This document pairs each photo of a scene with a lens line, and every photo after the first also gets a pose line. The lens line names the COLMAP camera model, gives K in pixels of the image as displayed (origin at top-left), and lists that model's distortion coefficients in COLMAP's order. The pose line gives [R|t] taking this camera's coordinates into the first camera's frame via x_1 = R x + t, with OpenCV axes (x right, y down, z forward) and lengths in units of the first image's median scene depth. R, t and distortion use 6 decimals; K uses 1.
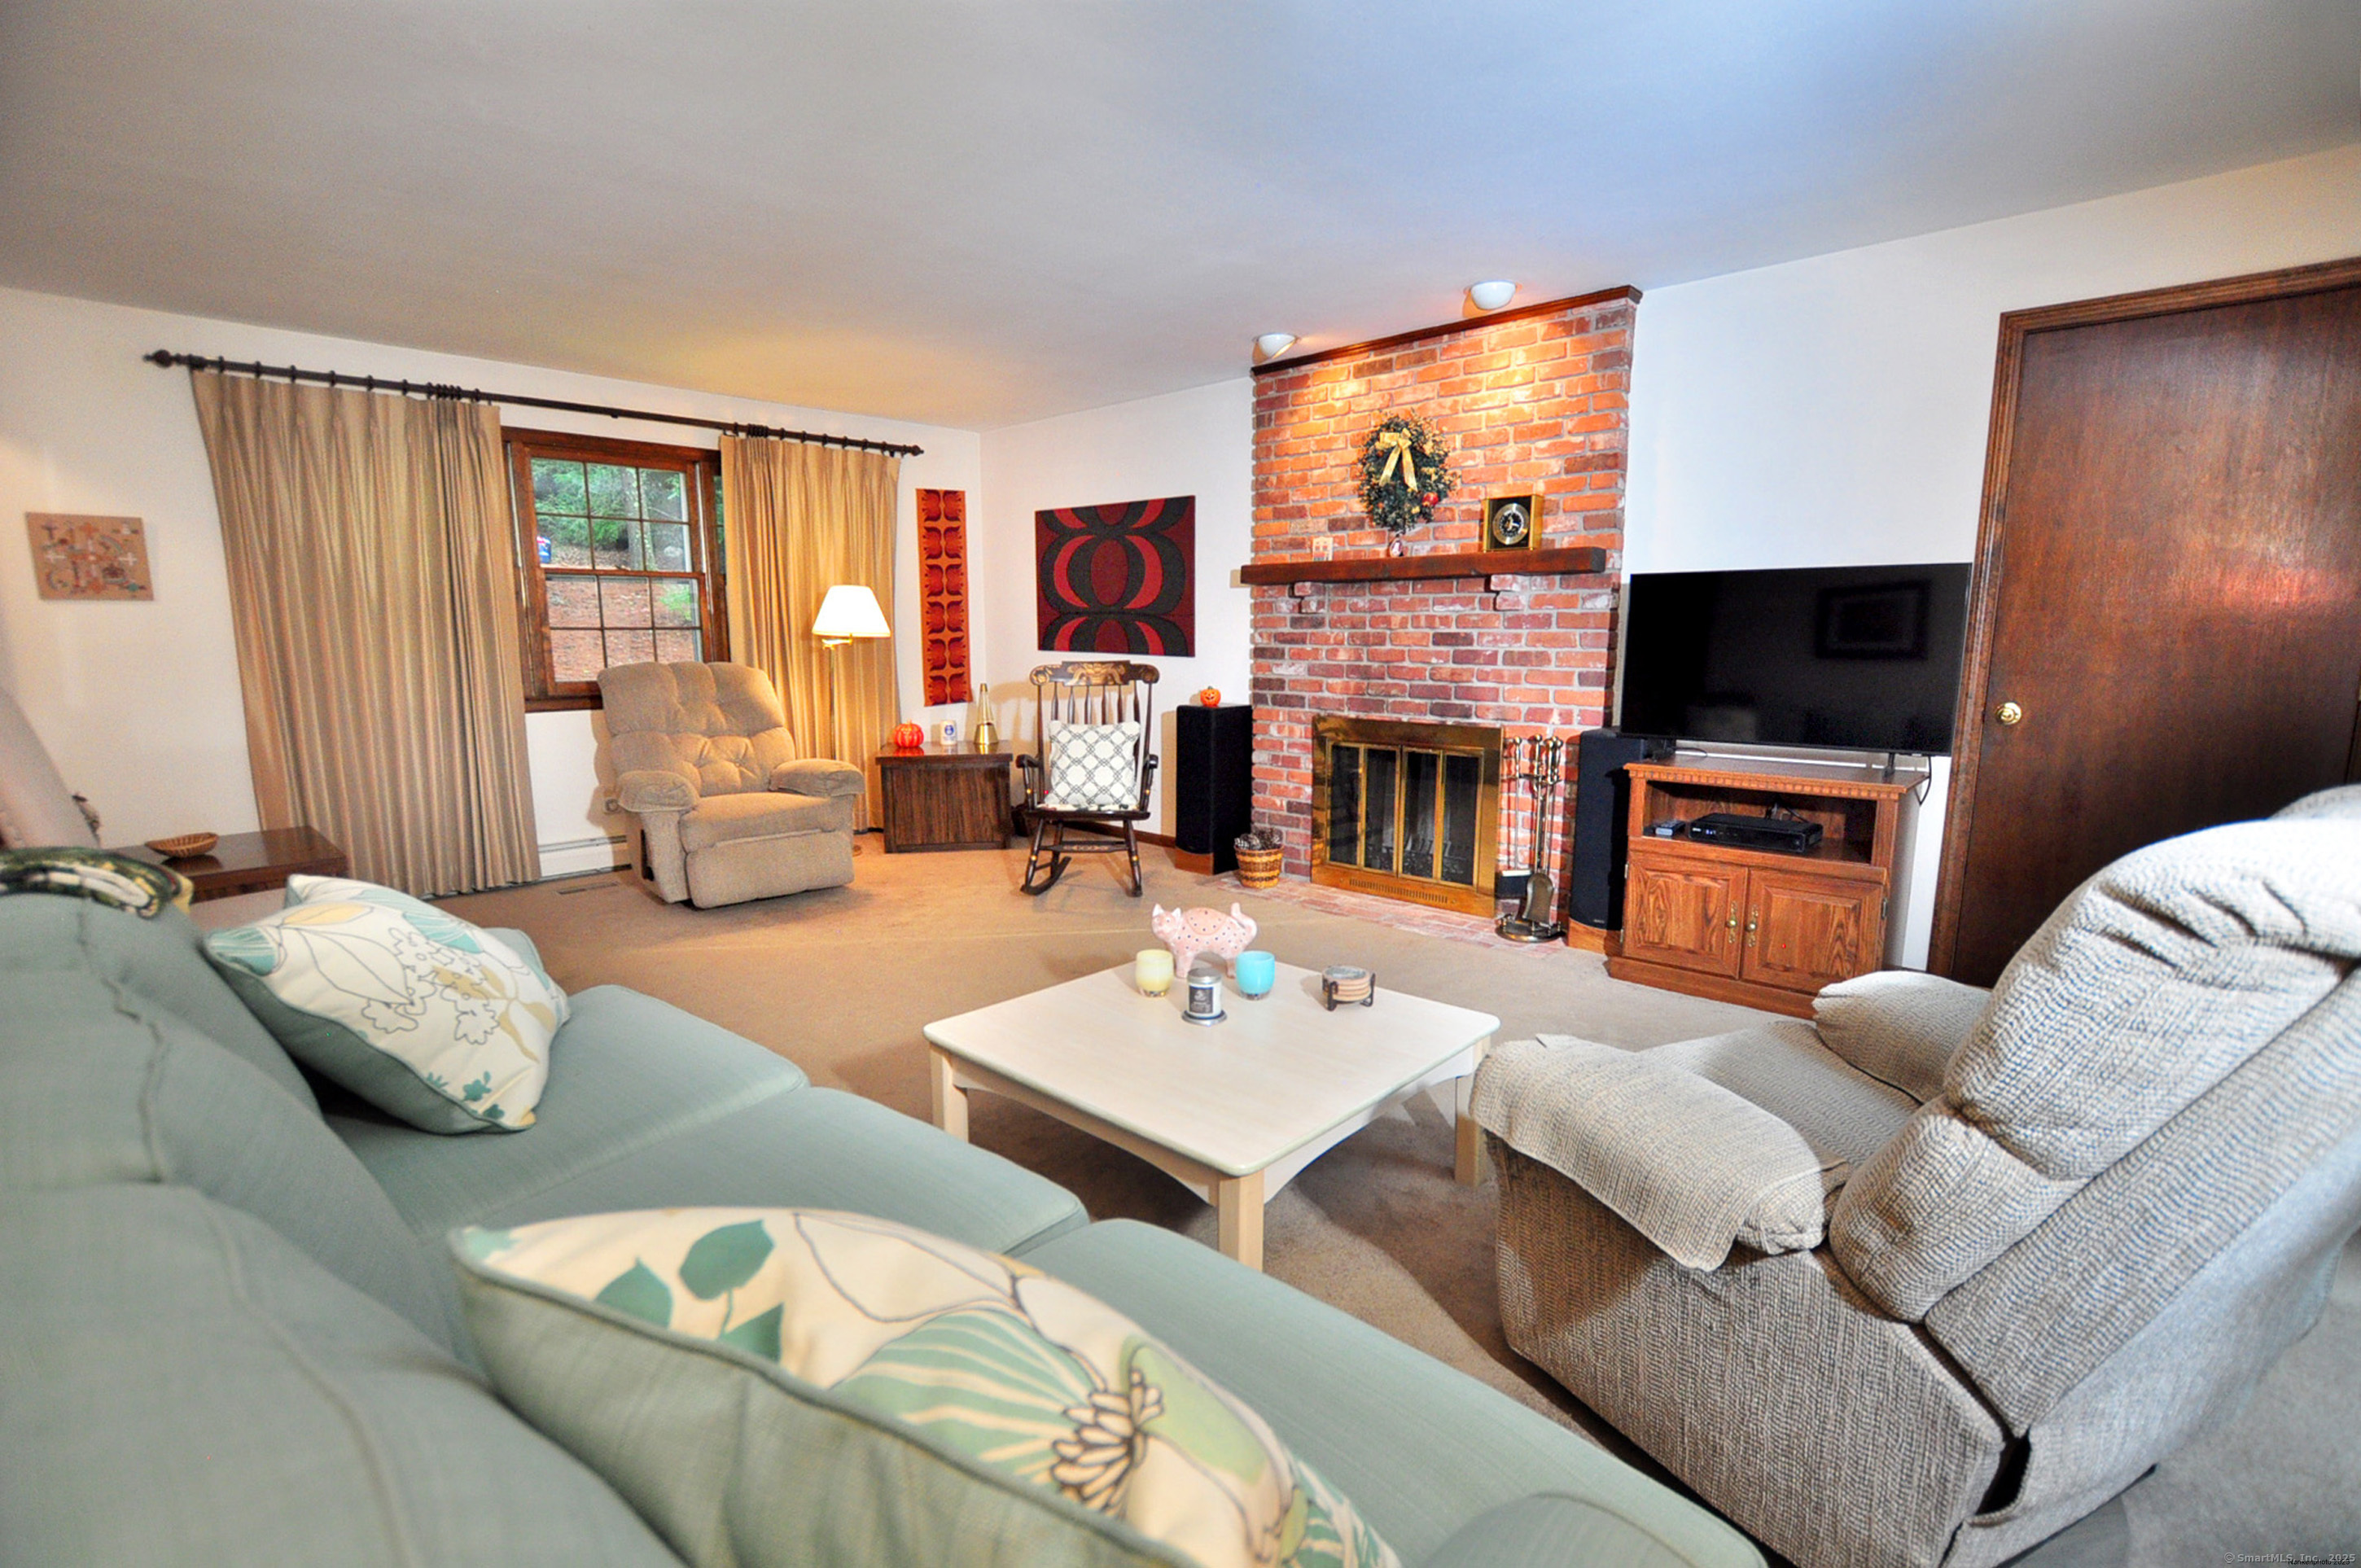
lens RADIAL K [[1080.5, 0, 1169.1], [0, 1080.5, 791.2], [0, 0, 1]] dist [-0.023726, 0.000072]
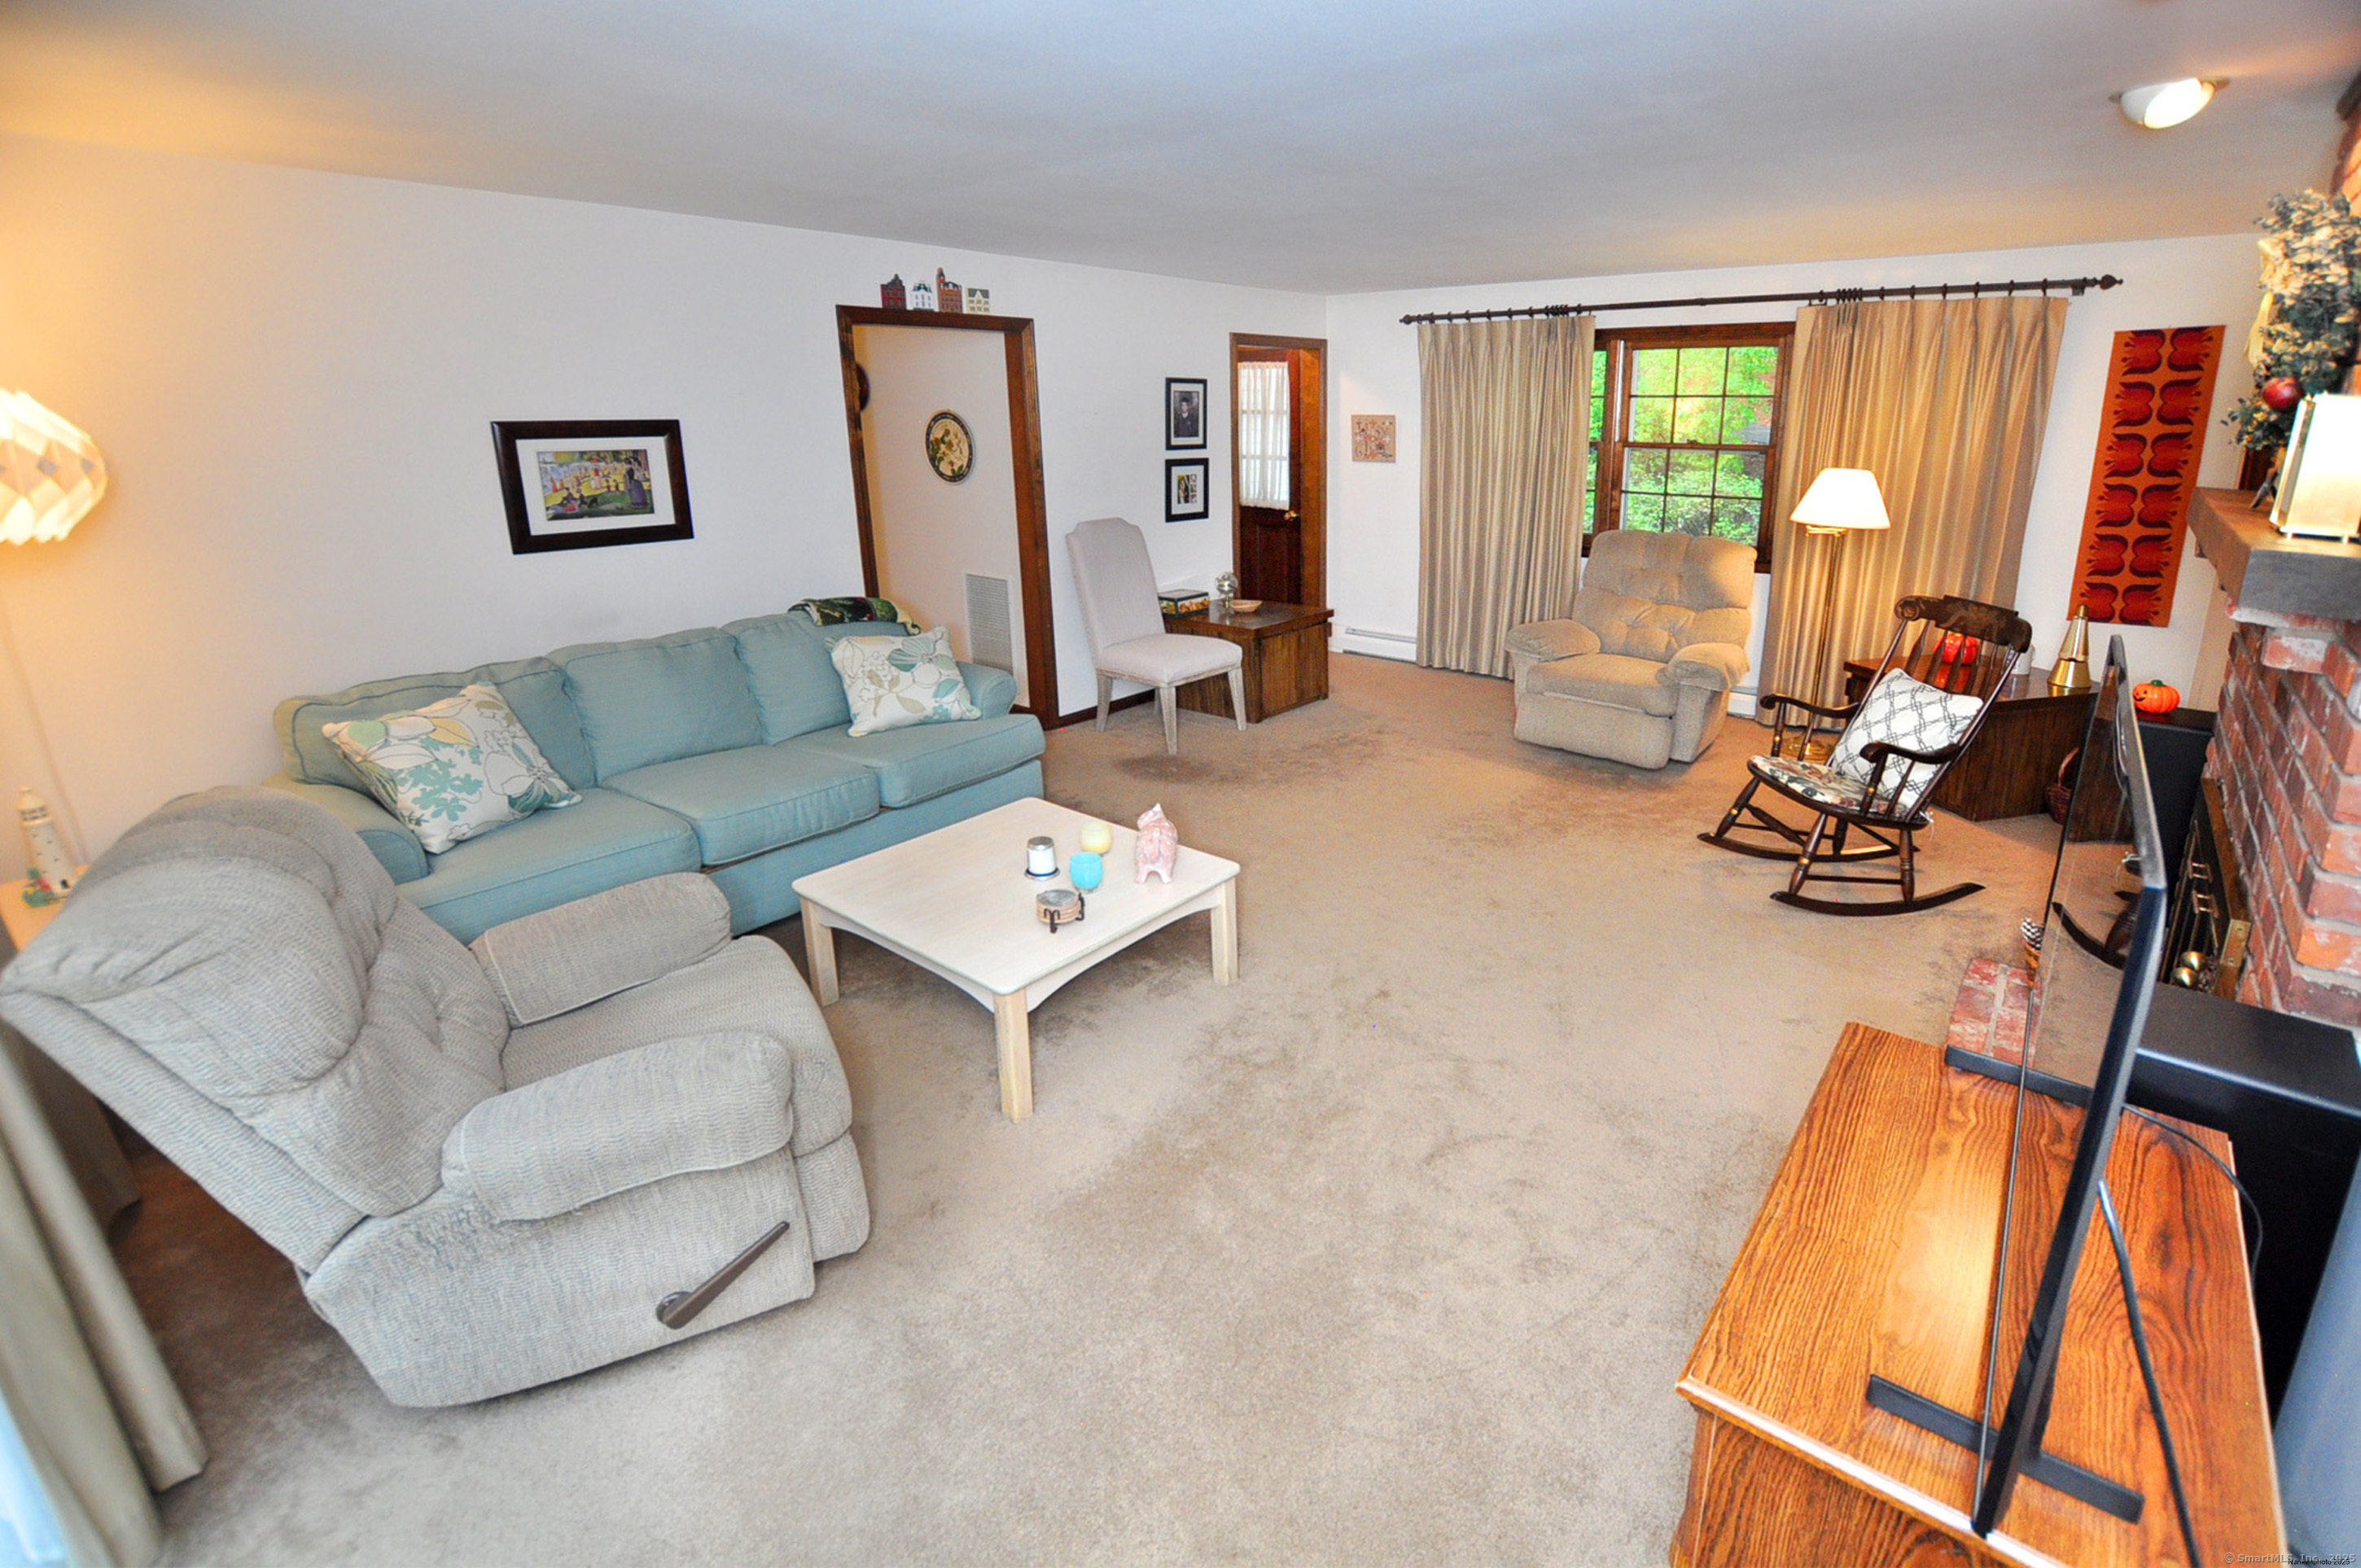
lens RADIAL K [[1080.5, 0, 1169.1], [0, 1080.5, 791.2], [0, 0, 1]] dist [-0.023726, 0.000072]
pose [[0.061355, 0.338600, -0.938928, 0.780323], [-0.152875, 0.932789, 0.326396, -0.177592], [0.986339, 0.123512, 0.108995, 0.449330]]
